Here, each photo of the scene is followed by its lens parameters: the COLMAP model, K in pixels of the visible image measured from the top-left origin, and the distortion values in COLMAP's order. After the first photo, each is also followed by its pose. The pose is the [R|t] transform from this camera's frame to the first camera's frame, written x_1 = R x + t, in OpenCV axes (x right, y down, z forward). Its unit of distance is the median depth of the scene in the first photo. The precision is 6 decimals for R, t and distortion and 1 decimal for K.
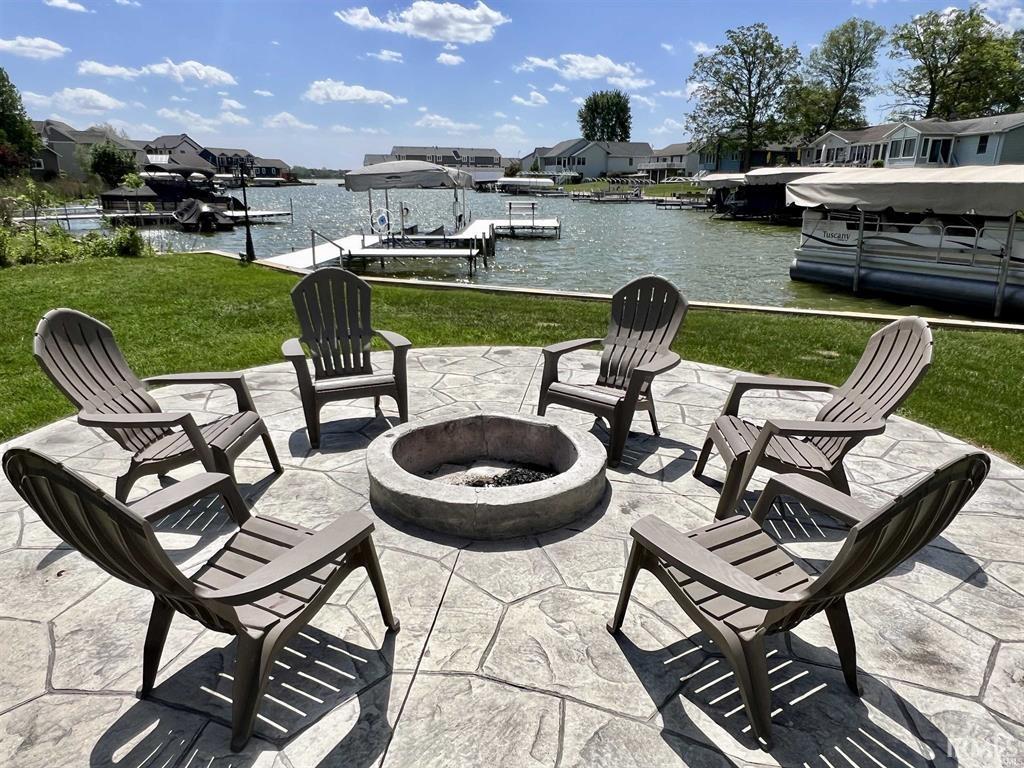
lens RADIAL K [[663.0, 0, 509.3], [0, 663.0, 401.4], [0, 0, 1]] dist [-0.001998, -0.002592]
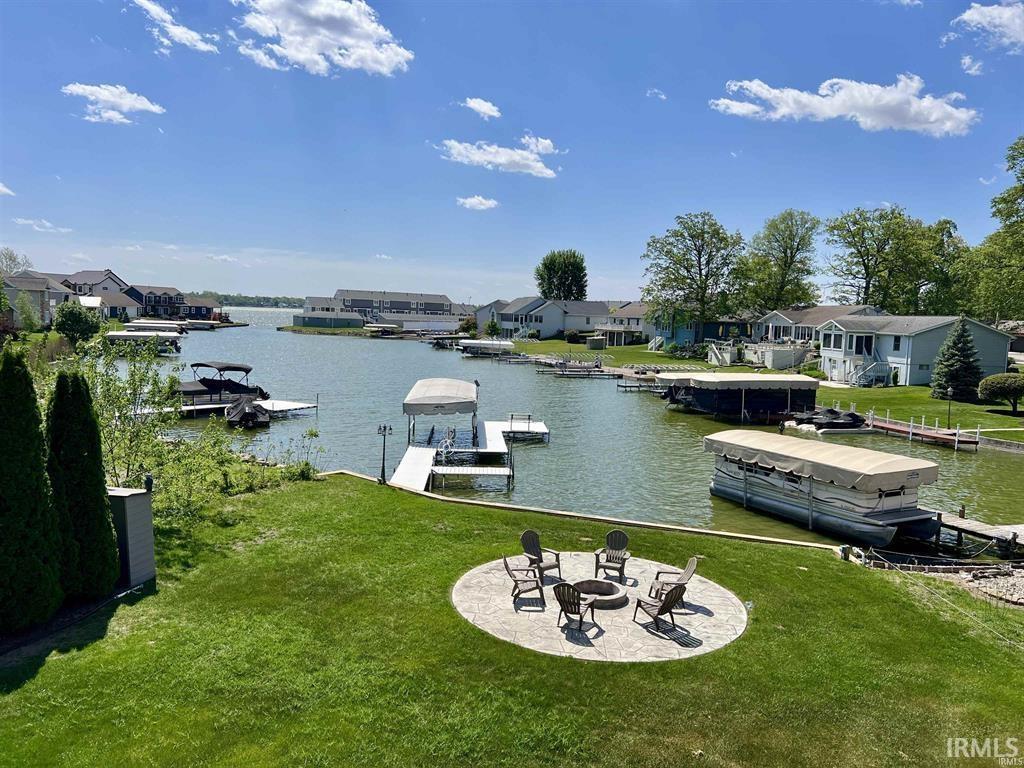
lens RADIAL K [[779.0, 0, 507.0], [0, 779.0, 381.6], [0, 0, 1]] dist [0.044455, -0.043295]
pose [[0.996767, 0.022857, 0.077027, -0.037536], [-0.004359, 0.972655, -0.232214, -0.001655], [-0.080228, 0.231128, 0.969610, -0.148188]]
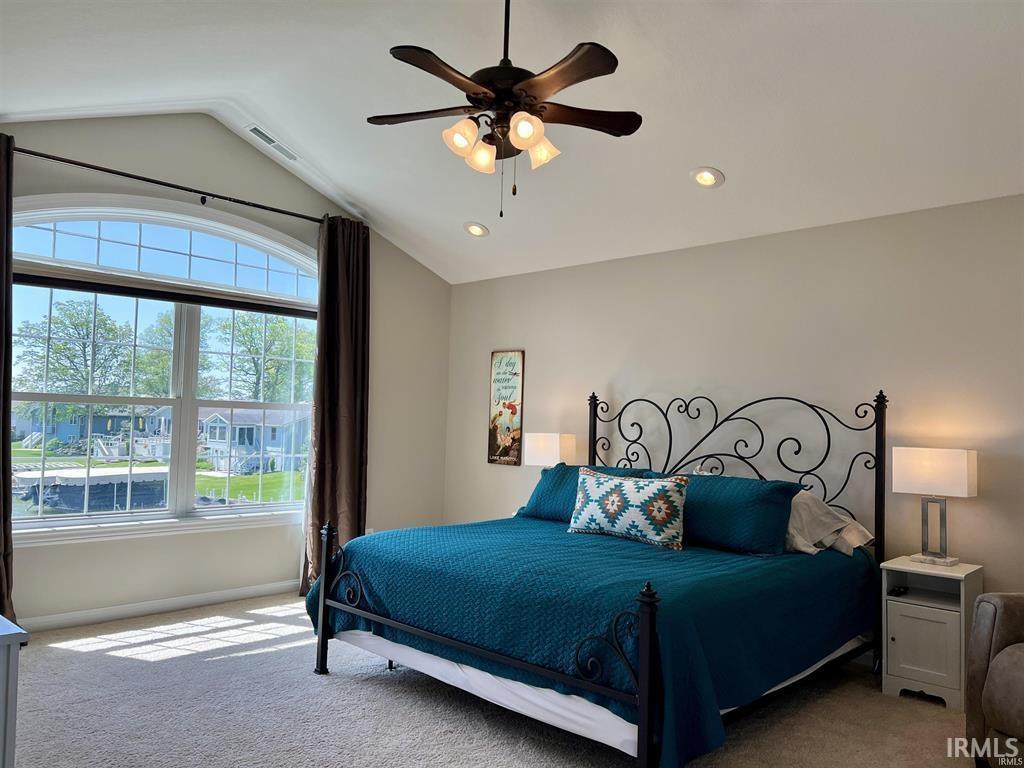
lens RADIAL K [[779.0, 0, 512.2], [0, 779.0, 387.8], [0, 0, 1]] dist [0.044455, -0.043295]
pose [[0.699760, 0.046627, 0.712855, -0.028865], [0.204713, 0.942931, -0.262629, 0.012988], [-0.684418, 0.329708, 0.650280, -0.196011]]
